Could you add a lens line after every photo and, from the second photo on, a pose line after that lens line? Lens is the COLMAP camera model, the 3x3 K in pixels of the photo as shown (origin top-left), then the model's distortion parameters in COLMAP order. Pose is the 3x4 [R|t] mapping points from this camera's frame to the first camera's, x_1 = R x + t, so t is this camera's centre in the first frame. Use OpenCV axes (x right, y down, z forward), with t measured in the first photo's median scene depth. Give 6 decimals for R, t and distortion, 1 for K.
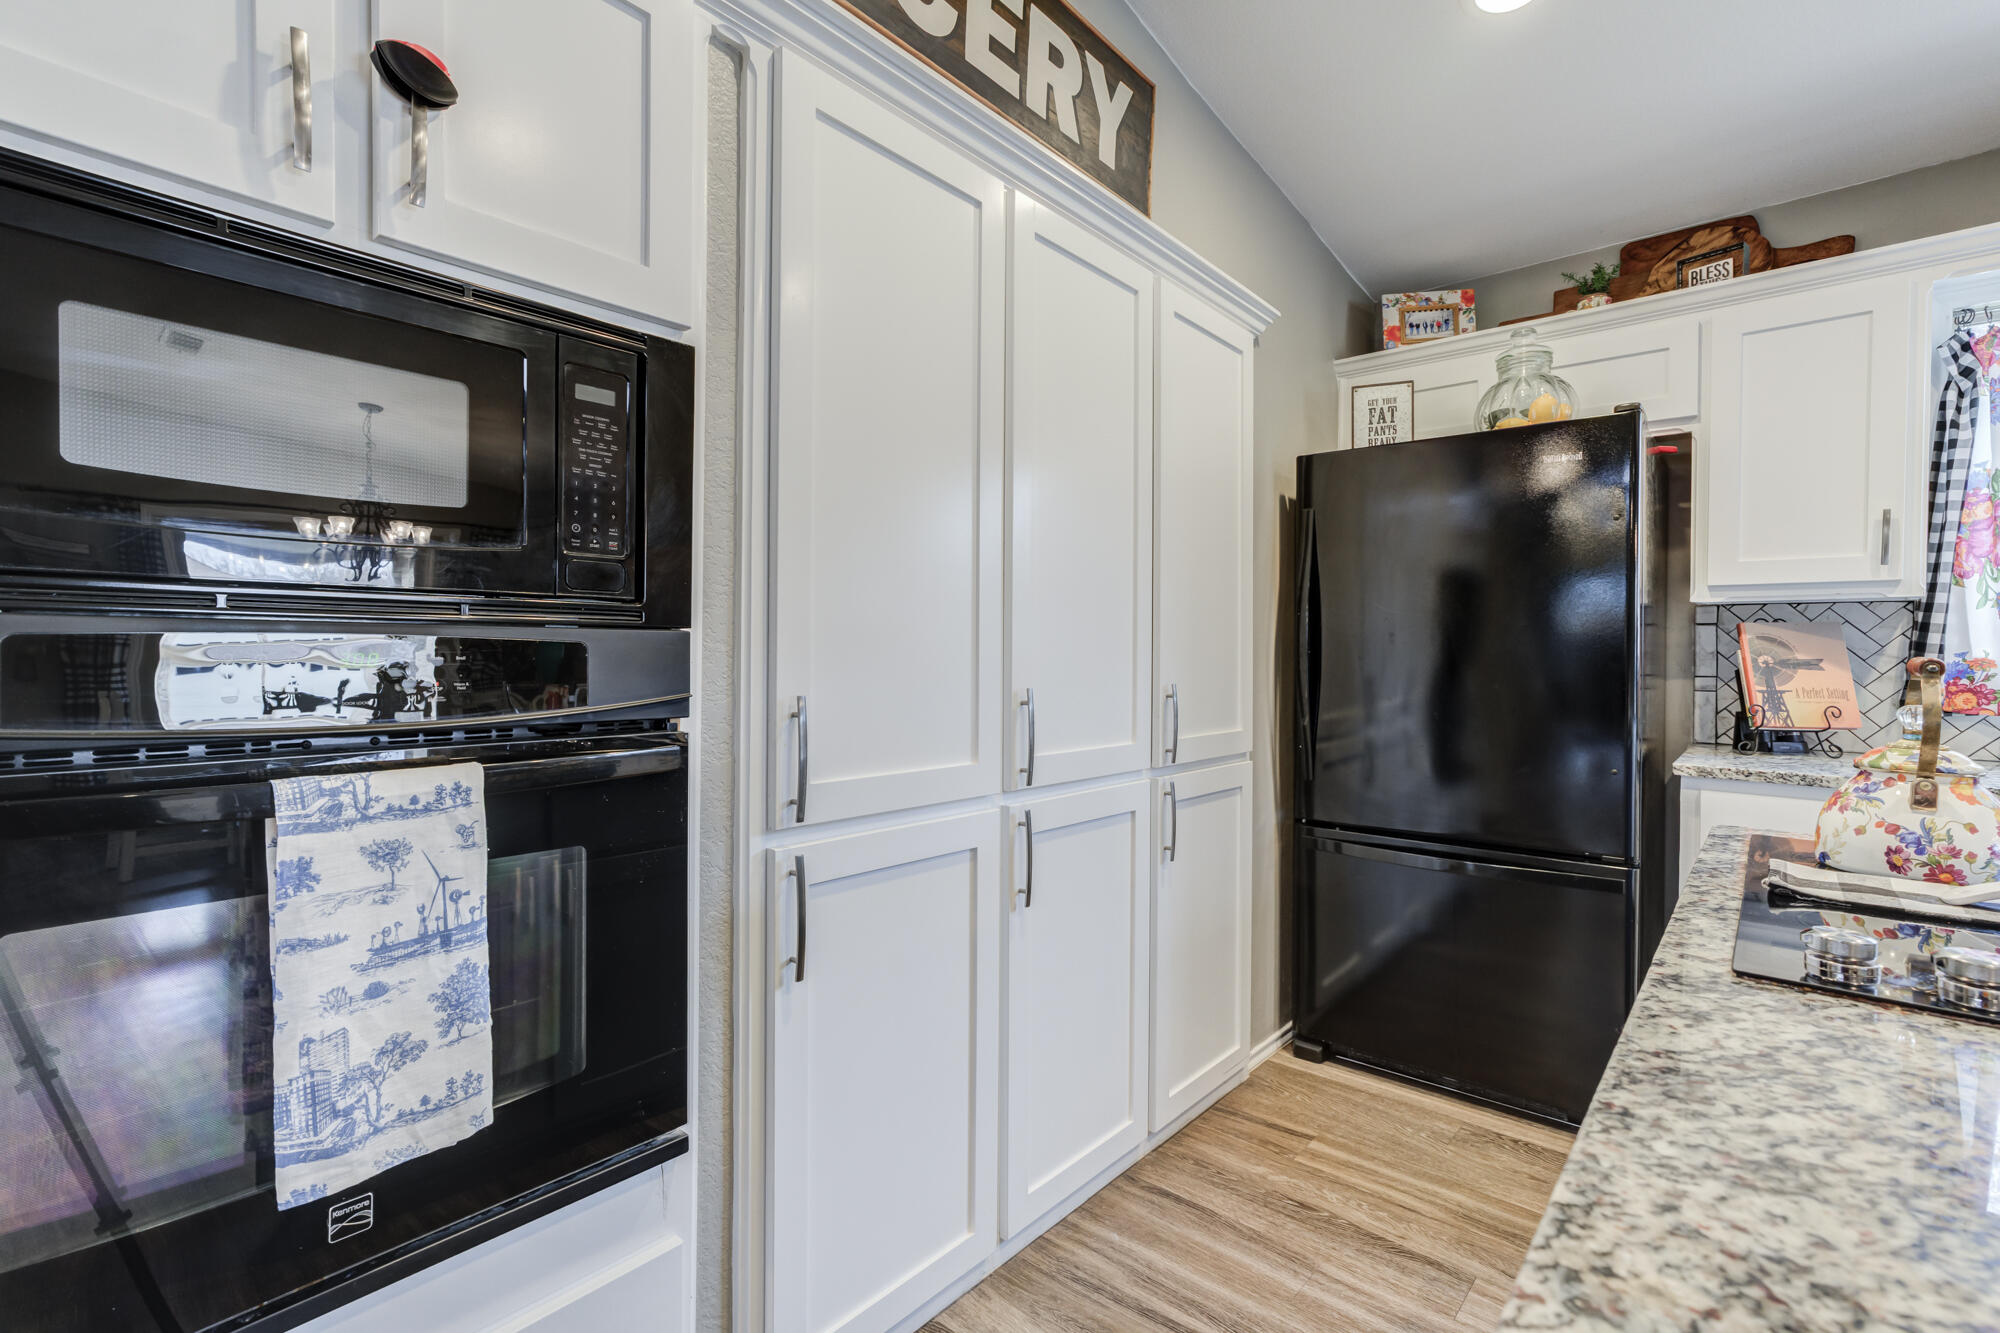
lens RADIAL K [[909.4, 0, 992.9], [0, 909.4, 661.0], [0, 0, 1]] dist [-0.002793, -0.000196]
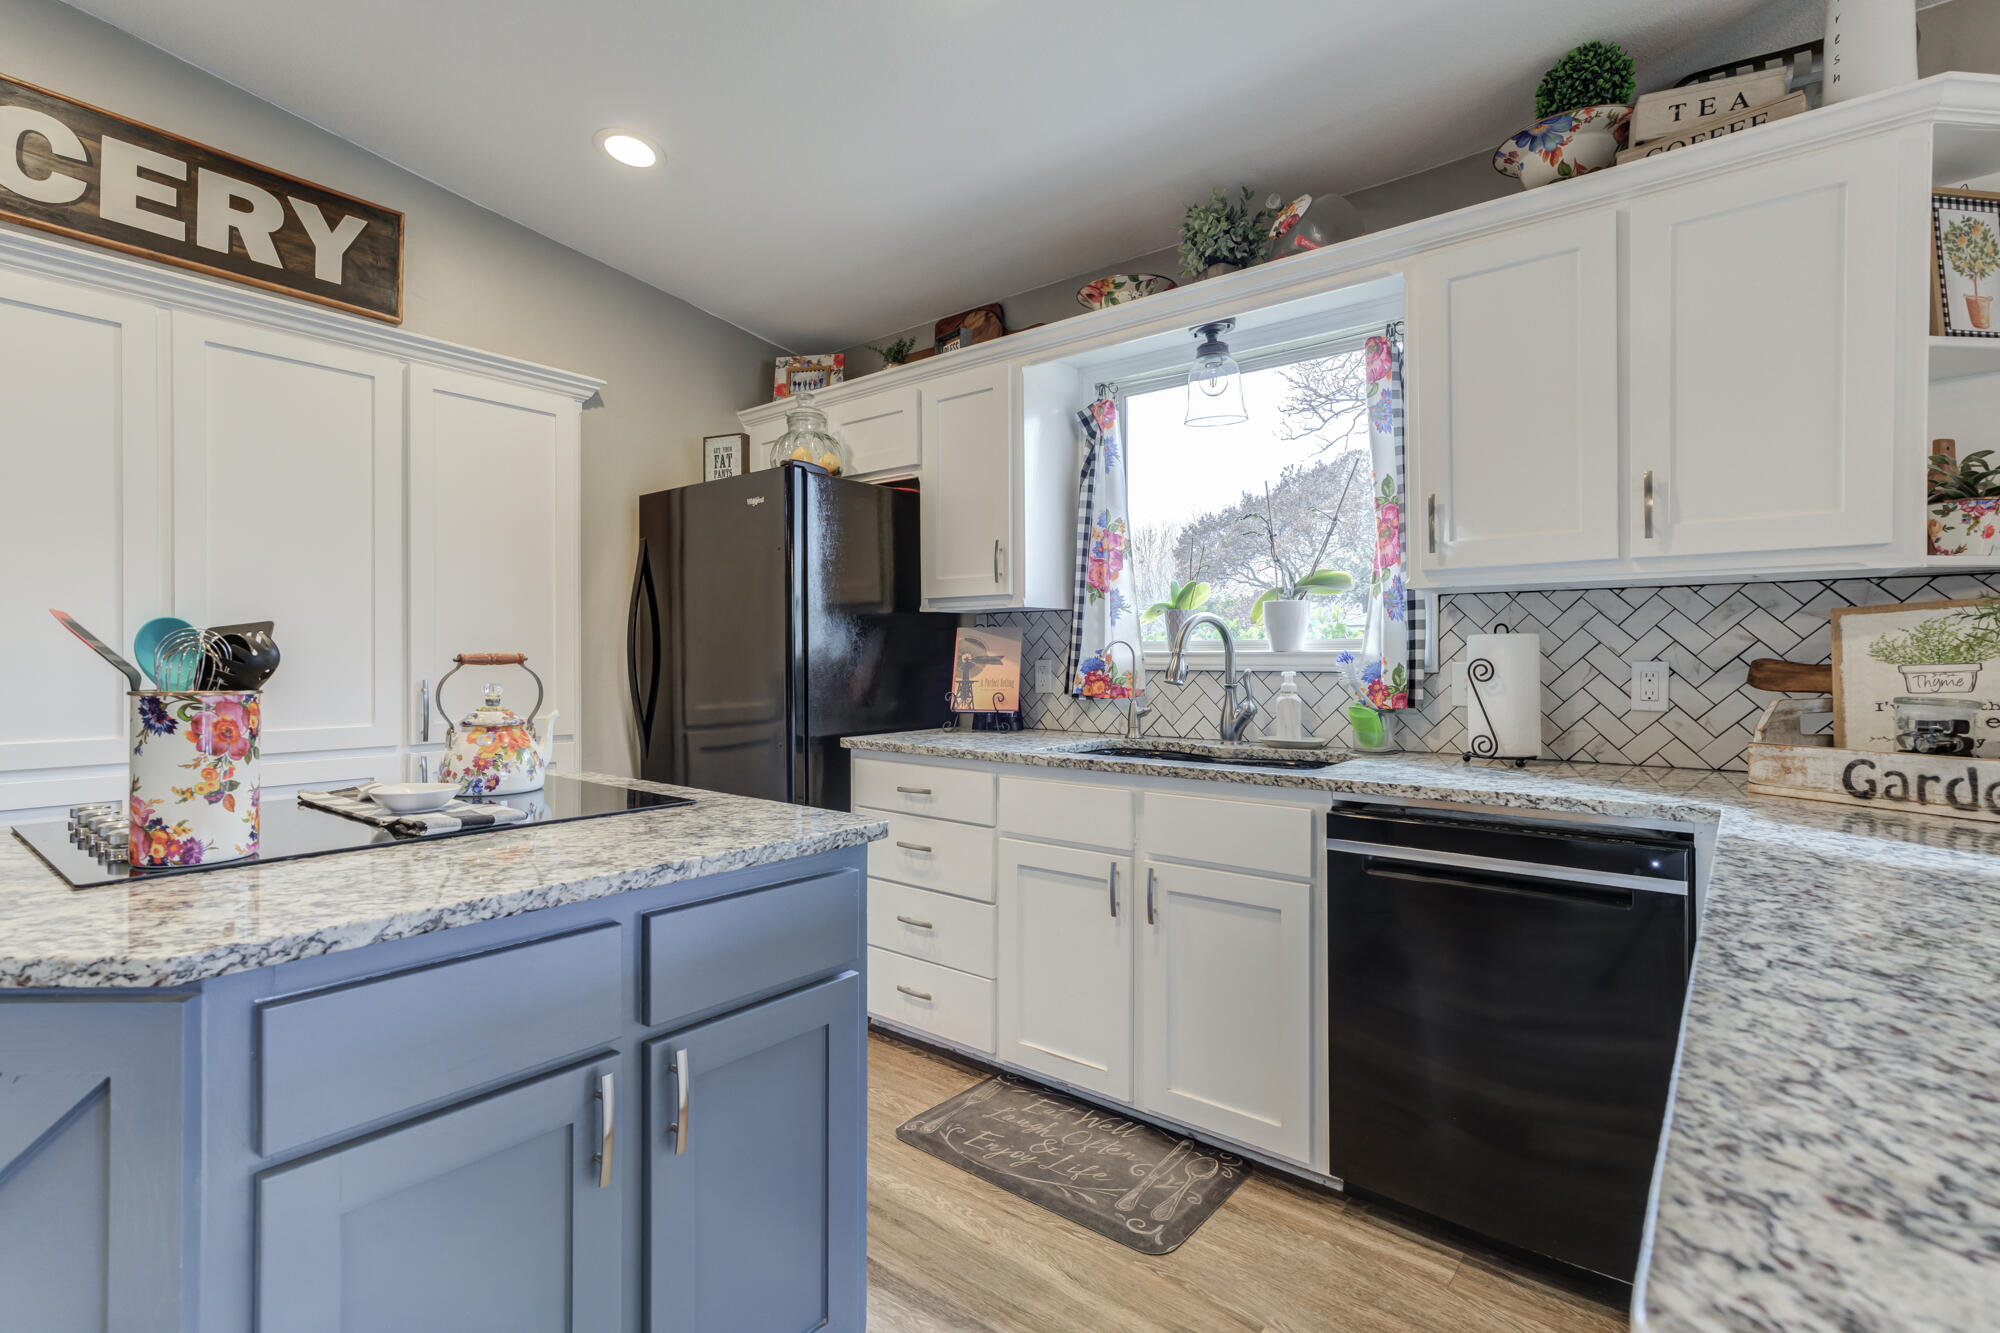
lens RADIAL K [[907.8, 0, 978.2], [0, 907.8, 656.8], [0, 0, 1]] dist [-0.016672, 0.012916]
pose [[0.998979, -0.008993, 0.044281, 0.848591], [0.009378, 0.999920, -0.008485, 0.009591], [-0.044201, 0.008891, 0.998983, -0.278167]]
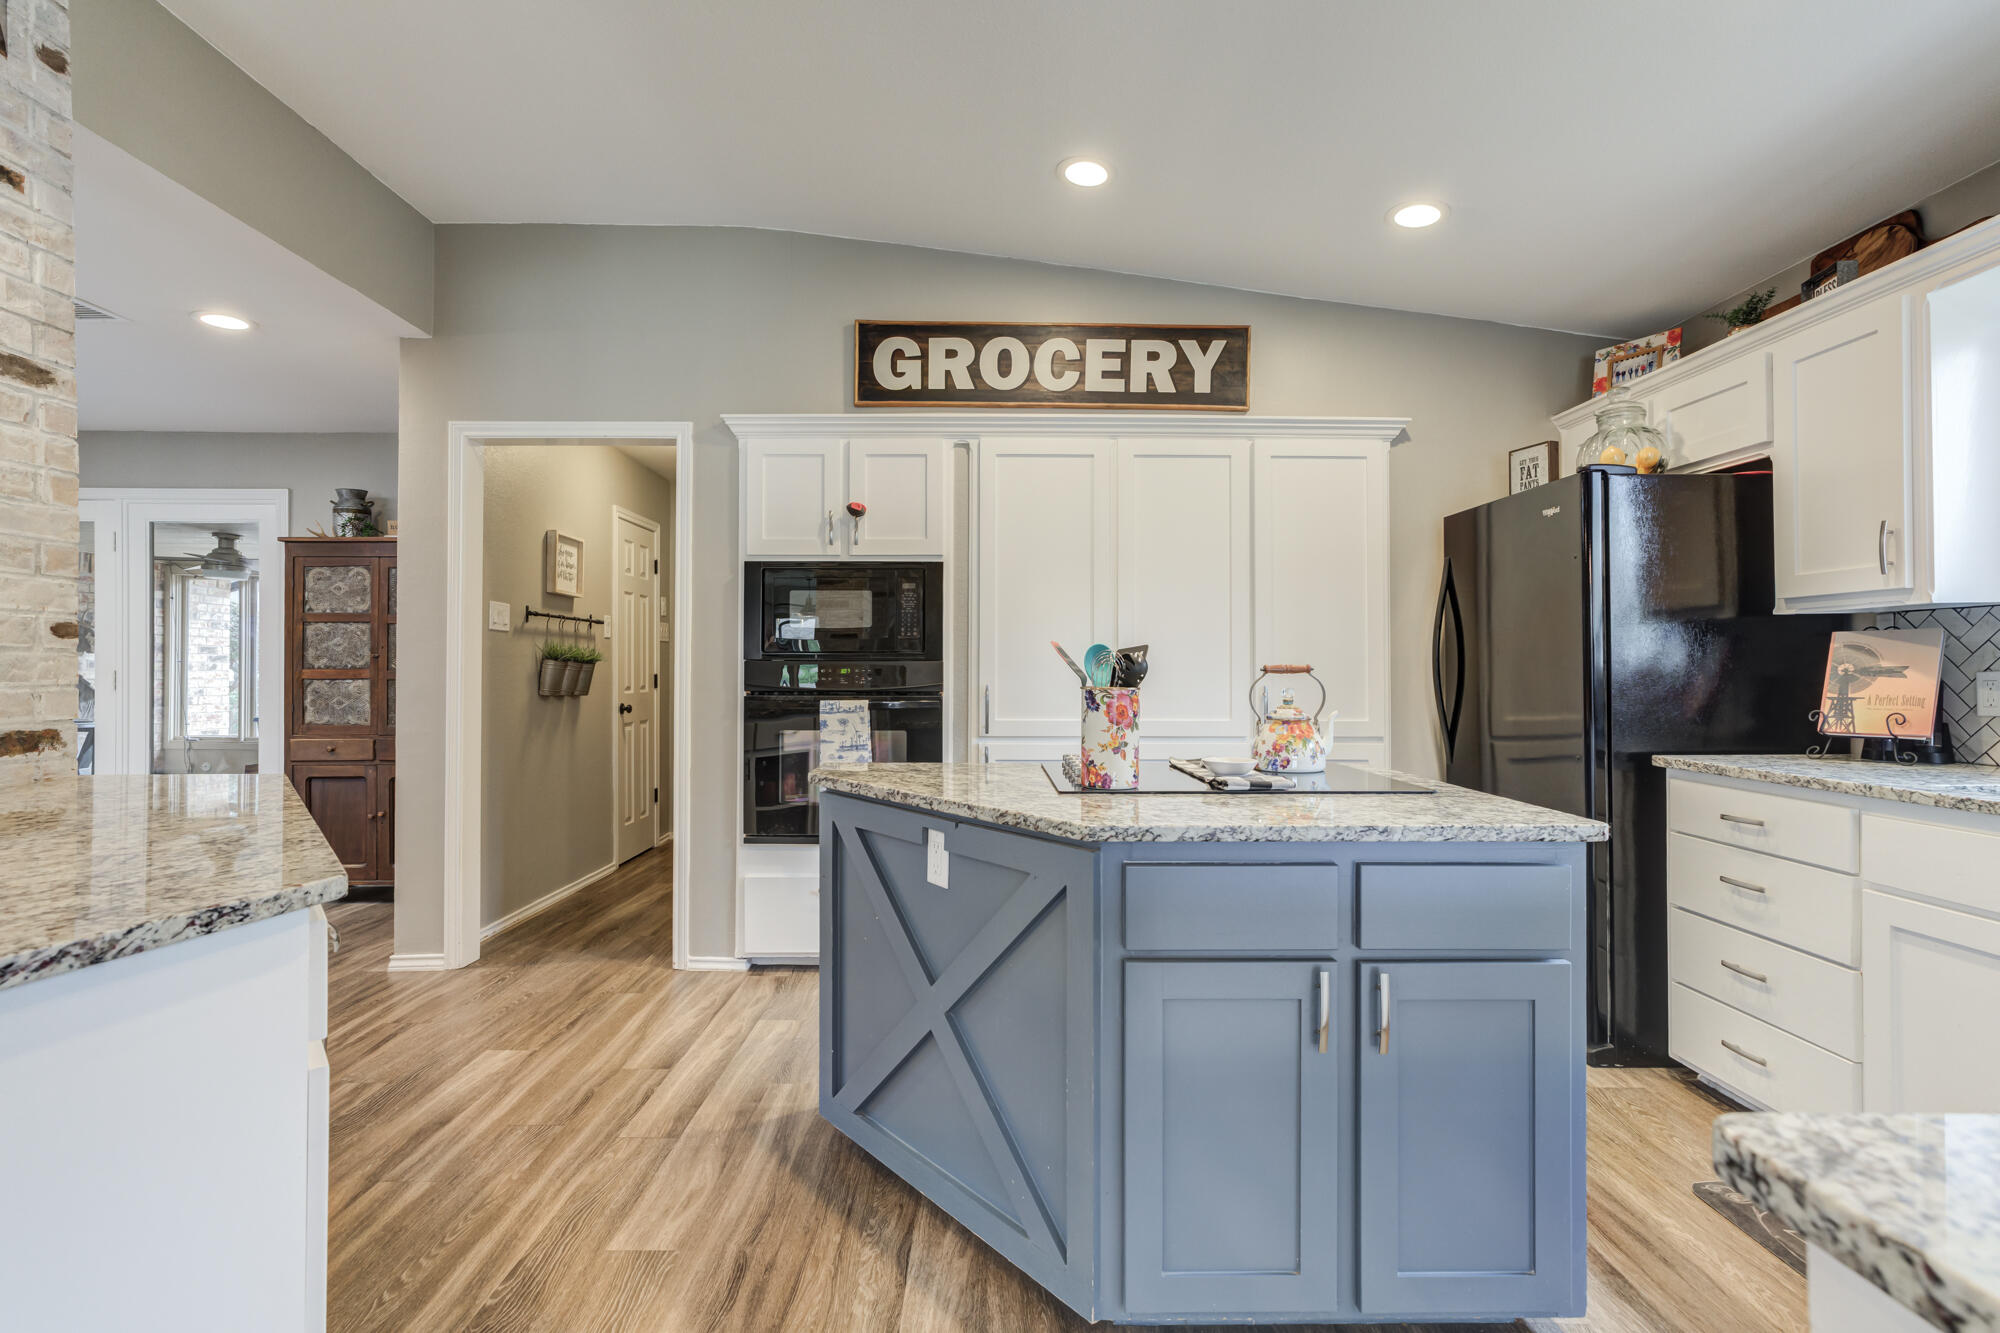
lens RADIAL K [[909.4, 0, 992.9], [0, 909.4, 661.0], [0, 0, 1]] dist [-0.002793, -0.000196]
pose [[0.665817, -0.016070, -0.745942, 1.019695], [-0.001373, 0.999740, -0.022763, 0.016477], [0.746114, 0.016180, 0.665622, -0.419022]]
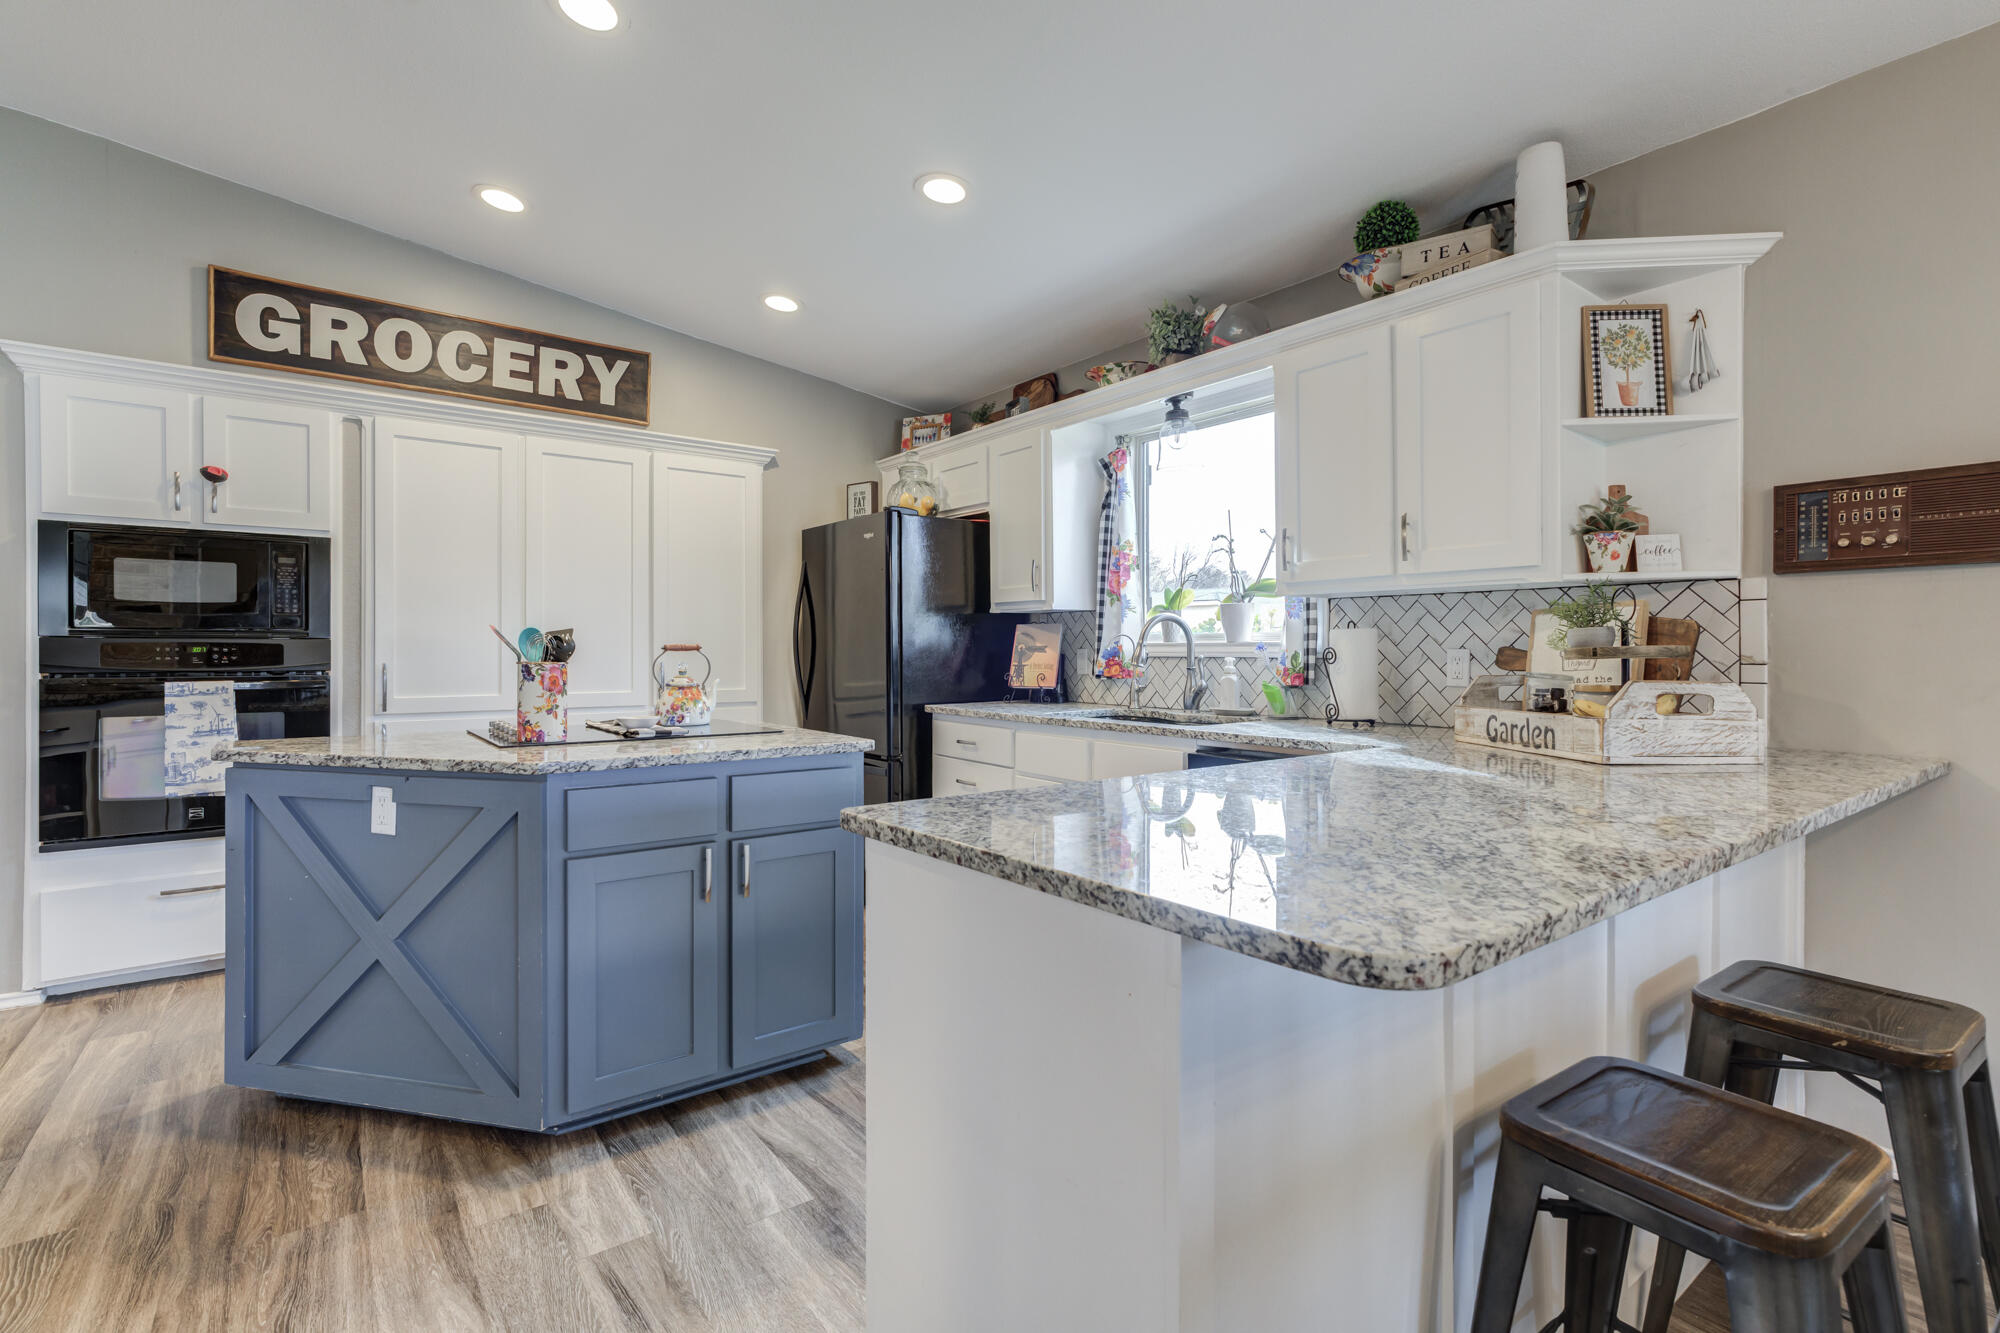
lens RADIAL K [[907.8, 0, 978.2], [0, 907.8, 656.8], [0, 0, 1]] dist [-0.016672, 0.012916]
pose [[0.977831, -0.006783, -0.209284, 1.176964], [0.006671, 0.999977, -0.001242, 0.019975], [0.209287, -0.000182, 0.977854, -0.696115]]
